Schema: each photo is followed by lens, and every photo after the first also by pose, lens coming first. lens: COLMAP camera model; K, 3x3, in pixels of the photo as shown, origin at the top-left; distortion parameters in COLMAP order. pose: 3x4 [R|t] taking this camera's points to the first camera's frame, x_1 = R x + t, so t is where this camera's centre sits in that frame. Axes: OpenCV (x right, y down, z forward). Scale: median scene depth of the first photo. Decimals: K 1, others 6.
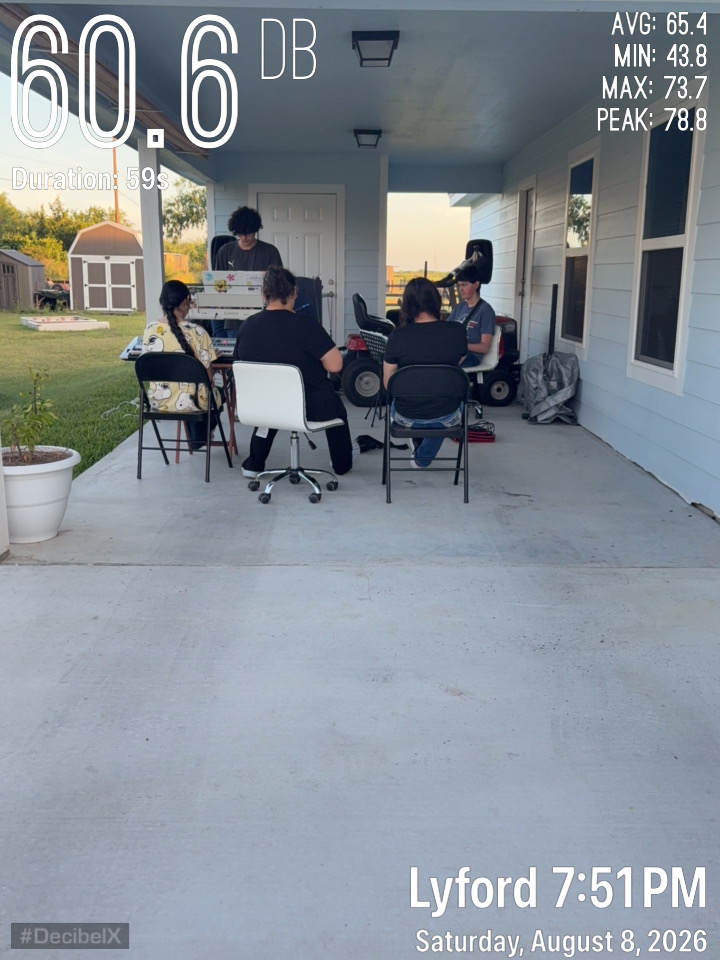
lens RADIAL K [[922.4, 0, 369.9], [0, 922.4, 480.4], [0, 0, 1]] dist [0.150194, -0.466705]
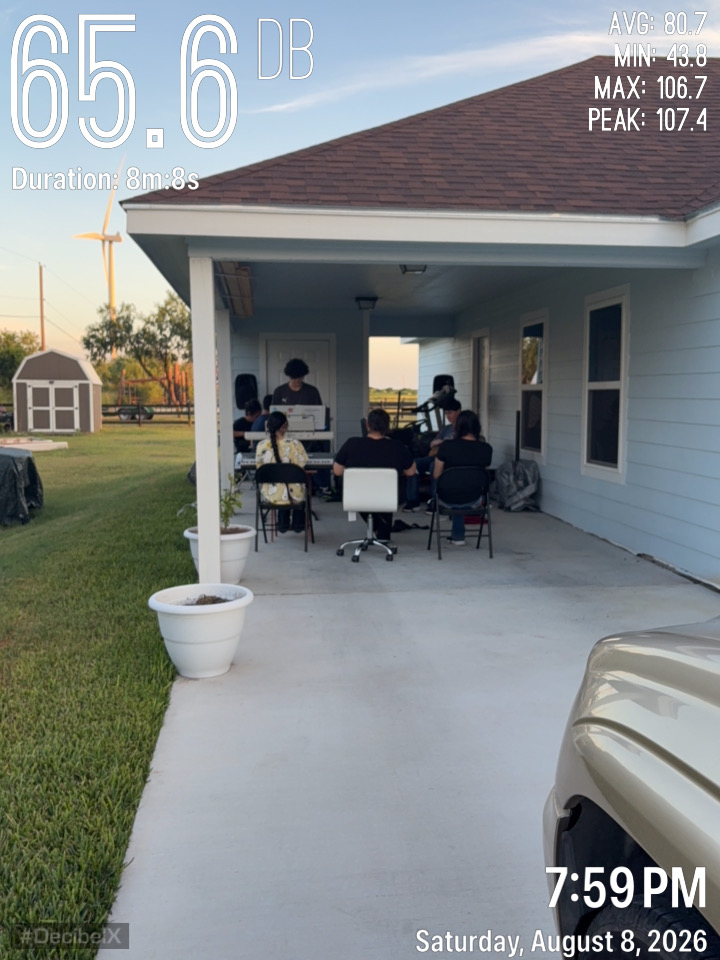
lens RADIAL K [[922.4, 0, 369.9], [0, 922.4, 480.4], [0, 0, 1]] dist [0.150194, -0.466705]
pose [[0.994369, -0.020538, 0.103966, -0.194117], [0.033013, 0.992257, -0.119732, 0.057246], [-0.100703, 0.122490, 0.987348, -0.376844]]
